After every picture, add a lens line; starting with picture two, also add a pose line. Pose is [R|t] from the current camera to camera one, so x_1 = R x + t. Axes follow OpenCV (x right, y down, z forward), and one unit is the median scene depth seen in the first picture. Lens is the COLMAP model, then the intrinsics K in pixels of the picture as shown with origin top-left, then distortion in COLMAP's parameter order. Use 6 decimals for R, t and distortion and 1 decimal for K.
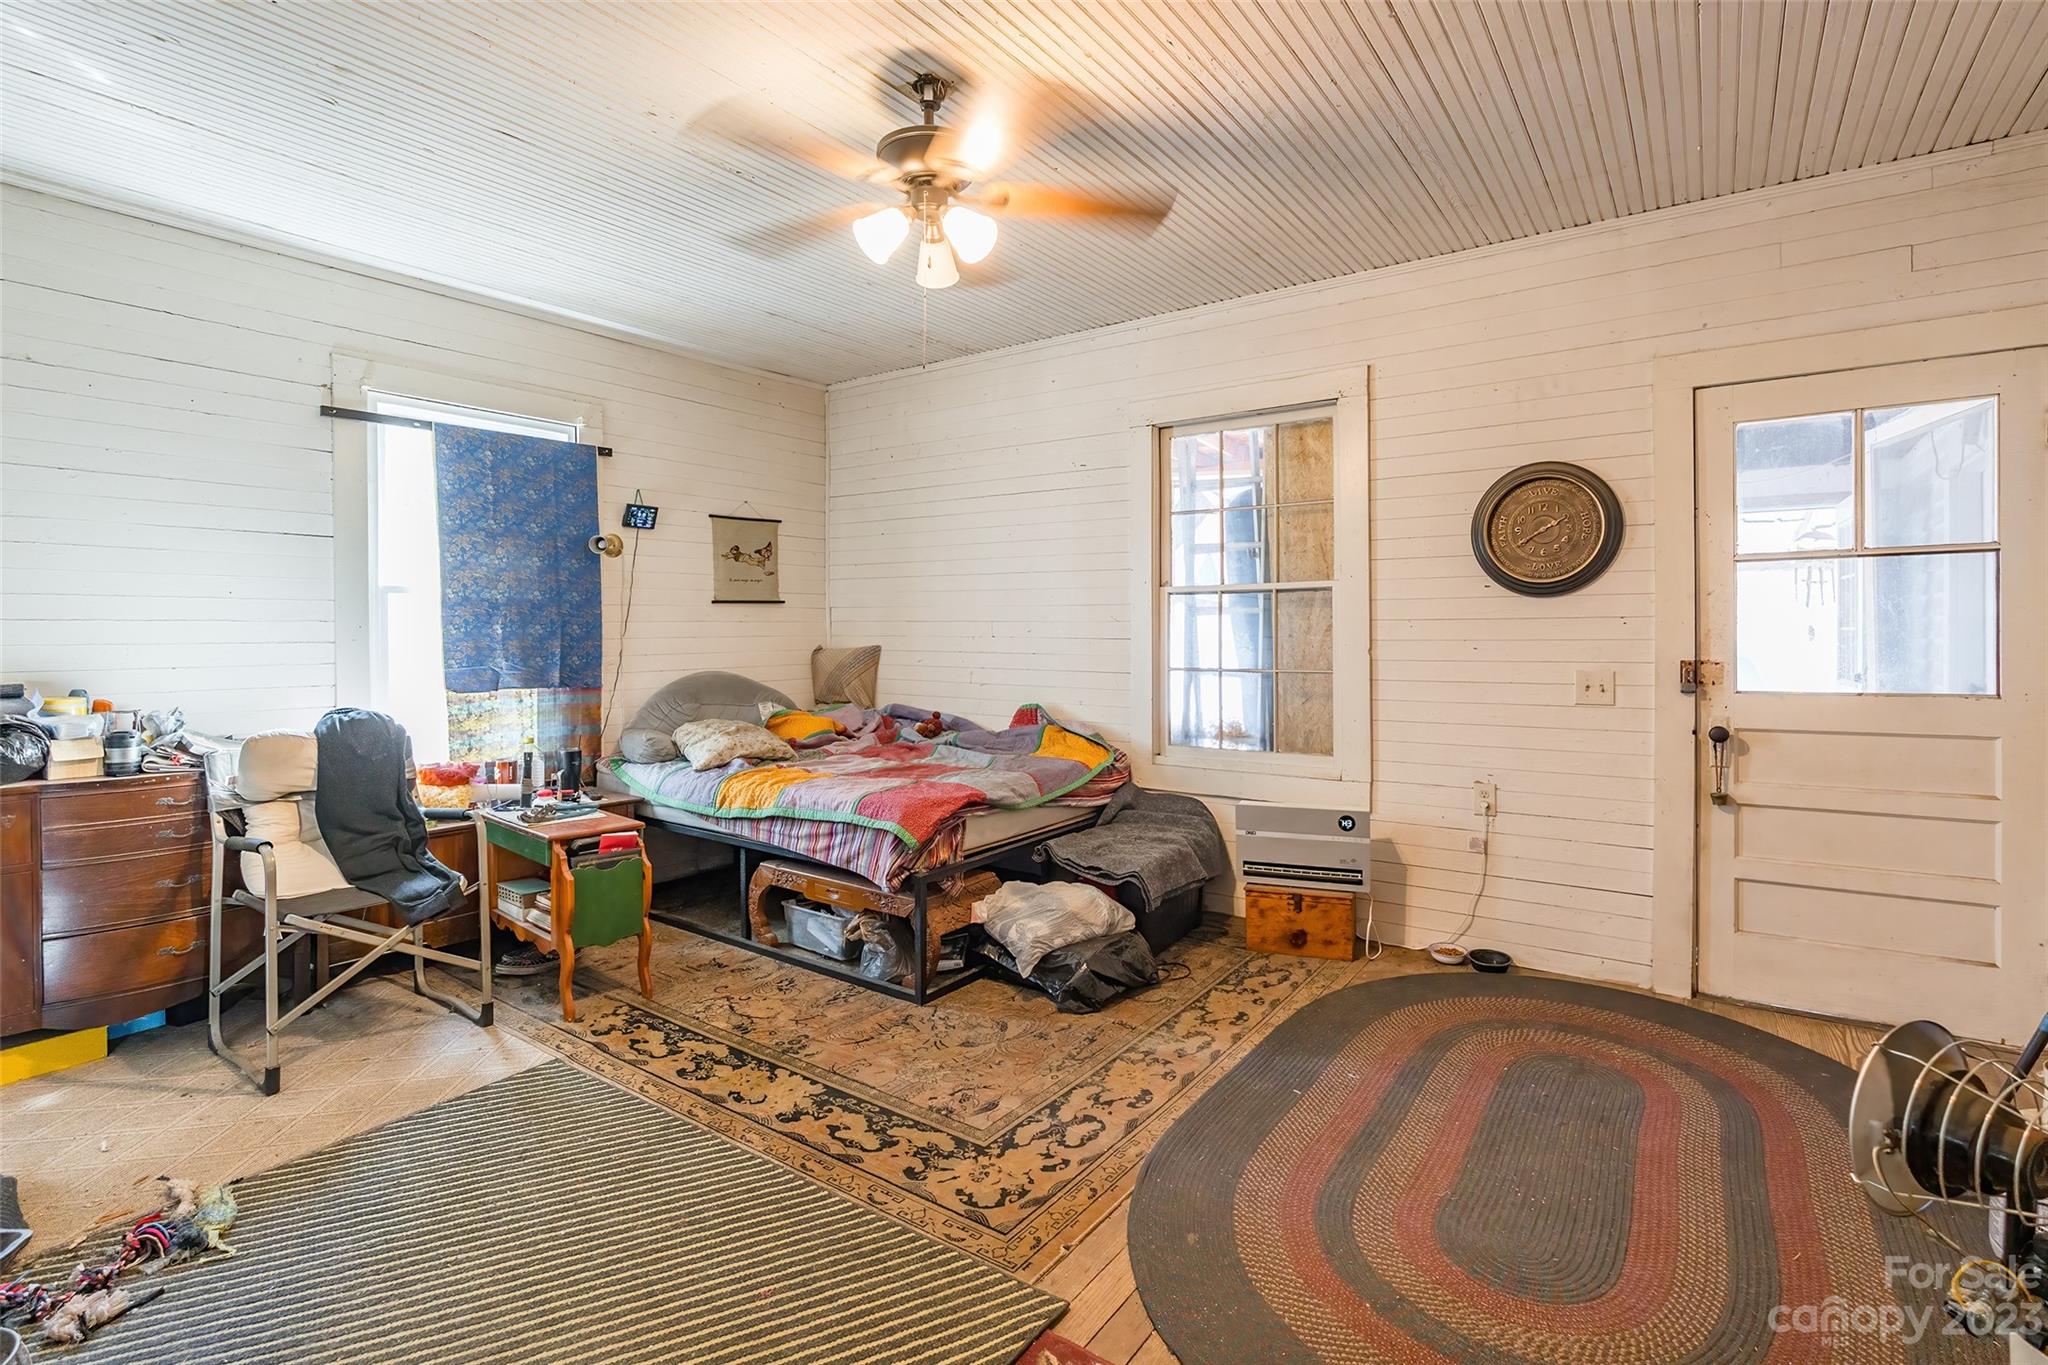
lens RADIAL K [[971.9, 0, 1028.0], [0, 971.9, 637.3], [0, 0, 1]] dist [-0.011155, -0.000013]
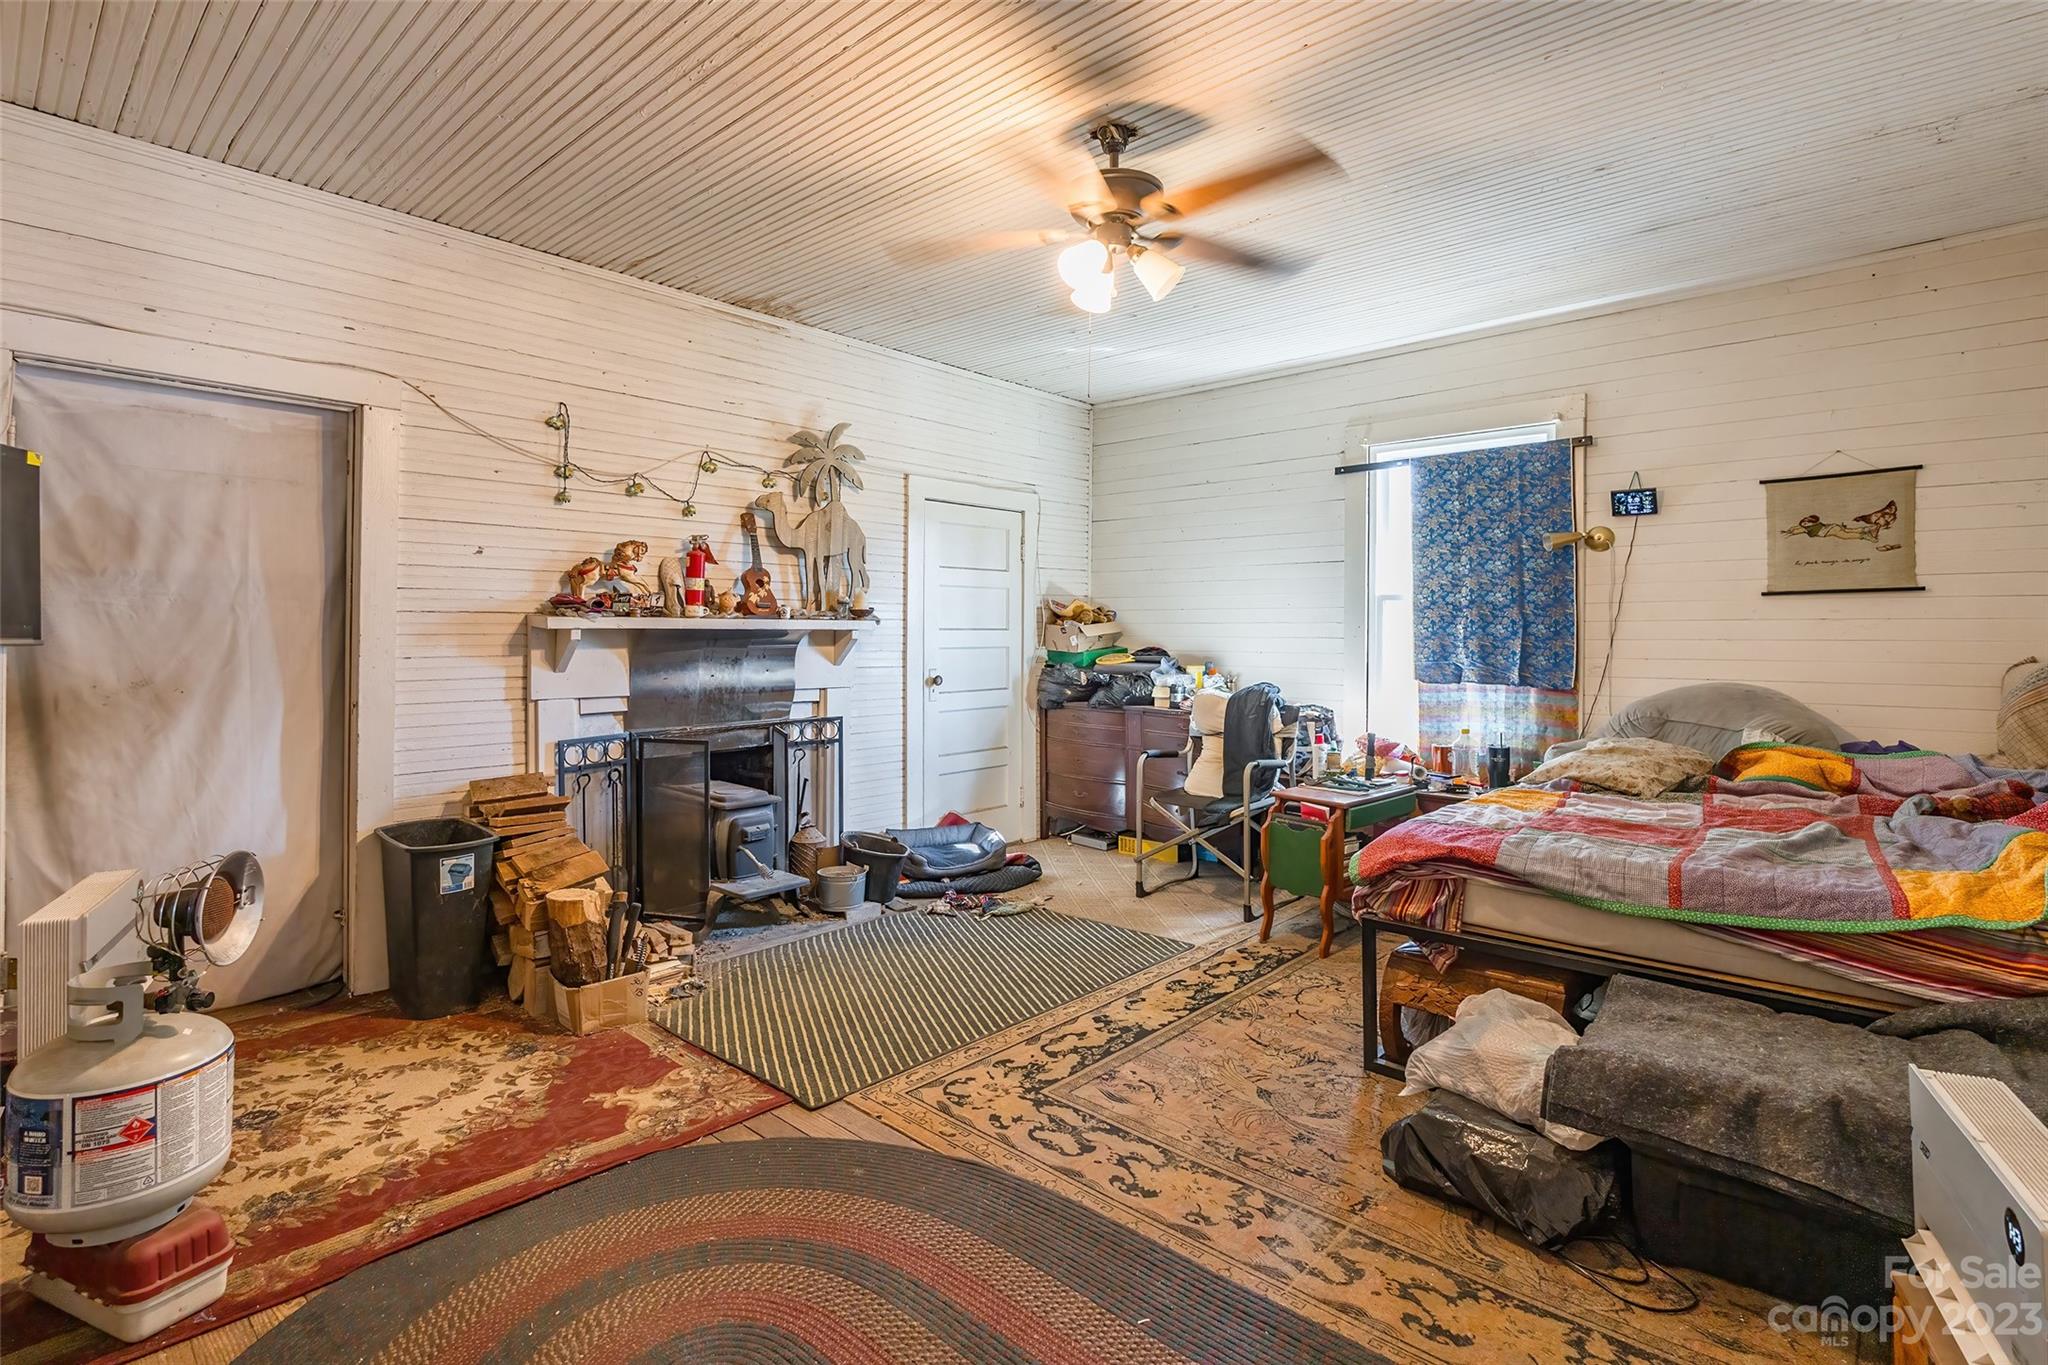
lens RADIAL K [[971.9, 0, 1052.3], [0, 971.9, 625.4], [0, 0, 1]] dist [-0.011155, -0.000013]
pose [[-0.103228, -0.002992, -0.994653, 0.752443], [-0.010393, 0.999944, -0.001929, -0.006661], [0.994603, 0.010138, -0.103254, 0.794115]]
